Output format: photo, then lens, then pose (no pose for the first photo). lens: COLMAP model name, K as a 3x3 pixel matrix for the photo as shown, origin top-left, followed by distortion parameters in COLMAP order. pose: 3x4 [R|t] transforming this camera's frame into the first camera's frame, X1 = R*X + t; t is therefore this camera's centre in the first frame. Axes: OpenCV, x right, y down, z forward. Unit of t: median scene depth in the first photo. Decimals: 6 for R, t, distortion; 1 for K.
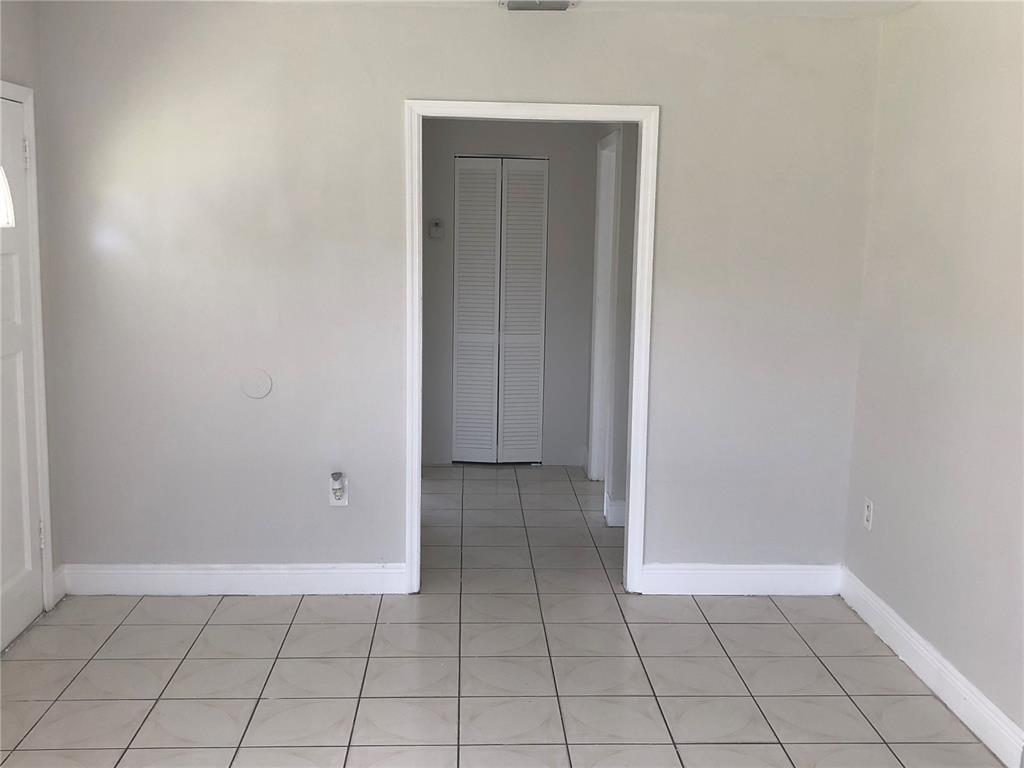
lens RADIAL K [[1104.8, 0, 512.0], [0, 1104.8, 384.0], [0, 0, 1]] dist [0.086989, 0.000707]
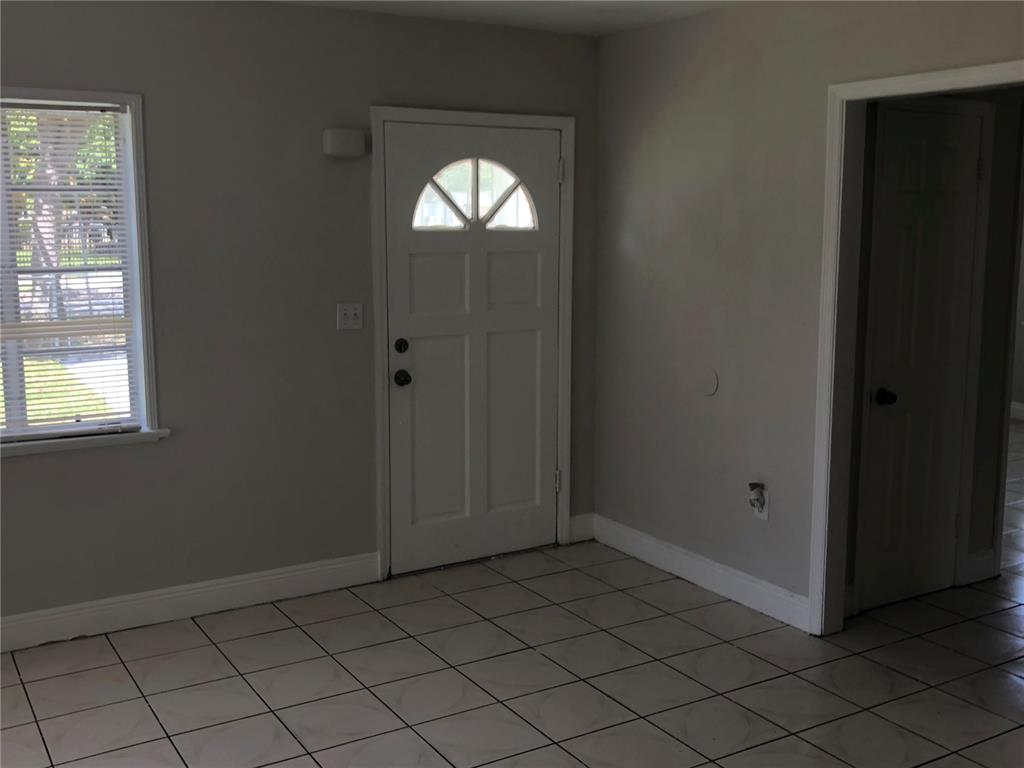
lens RADIAL K [[1104.8, 0, 512.0], [0, 1104.8, 384.0], [0, 0, 1]] dist [0.086989, 0.000707]
pose [[0.483490, 0.118612, -0.867276, 0.561421], [-0.124165, 0.990052, 0.066184, -0.042279], [0.866499, 0.075686, 0.493408, 0.333372]]
